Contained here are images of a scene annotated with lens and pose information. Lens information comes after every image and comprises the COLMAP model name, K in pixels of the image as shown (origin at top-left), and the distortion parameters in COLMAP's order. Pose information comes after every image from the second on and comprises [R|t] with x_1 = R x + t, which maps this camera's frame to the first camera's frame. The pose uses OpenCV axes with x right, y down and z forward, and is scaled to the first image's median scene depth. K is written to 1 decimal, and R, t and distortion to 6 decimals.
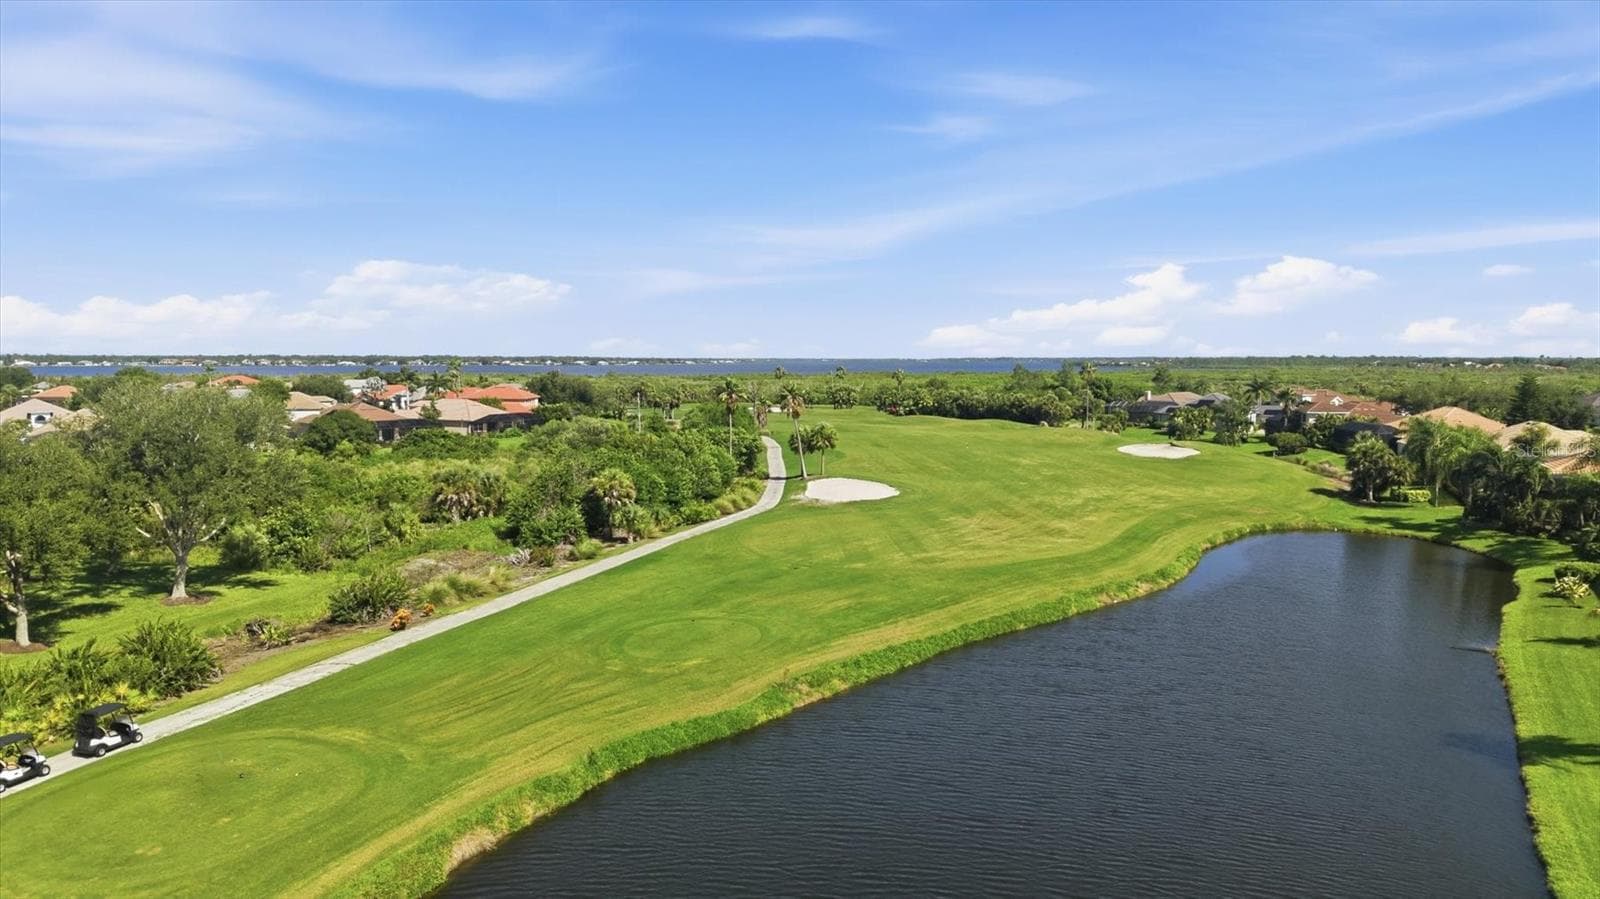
lens RADIAL K [[1112.6, 0, 800.0], [0, 1112.6, 449.5], [0, 0, 1]] dist [-0.030482, -0.006635]
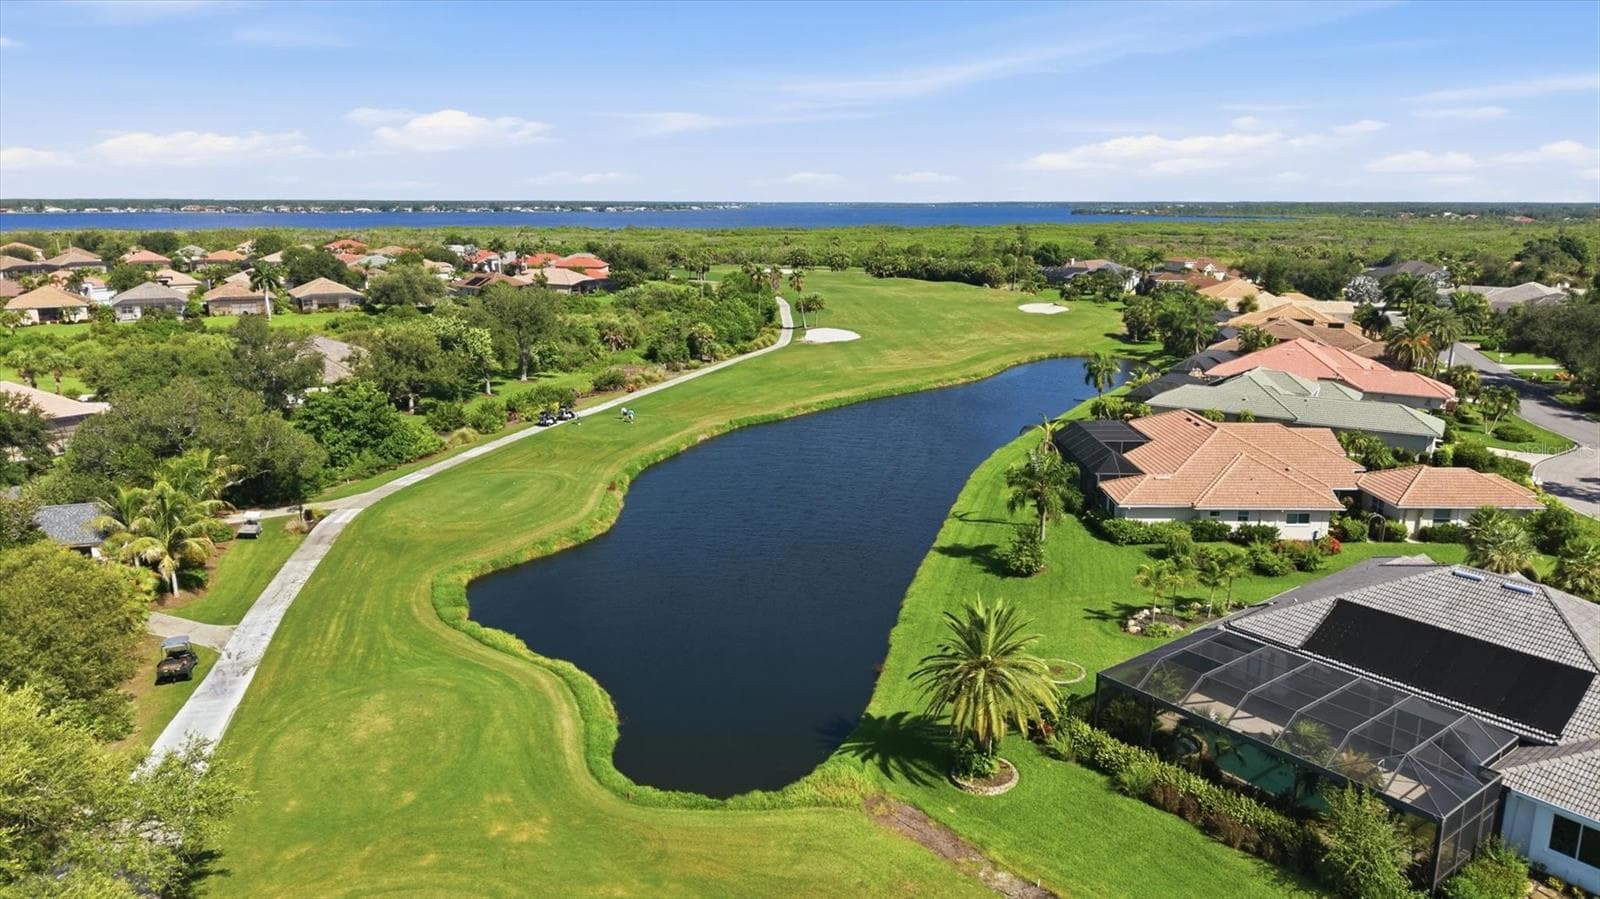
lens RADIAL K [[1089.0, 0, 805.1], [0, 1089.0, 477.9], [0, 0, 1]] dist [0.185069, -0.295056]
pose [[0.999997, 0.002363, -0.000523, 0.006610], [-0.002247, 0.986642, 0.162890, -0.020587], [0.000901, -0.162888, 0.986644, -0.696002]]
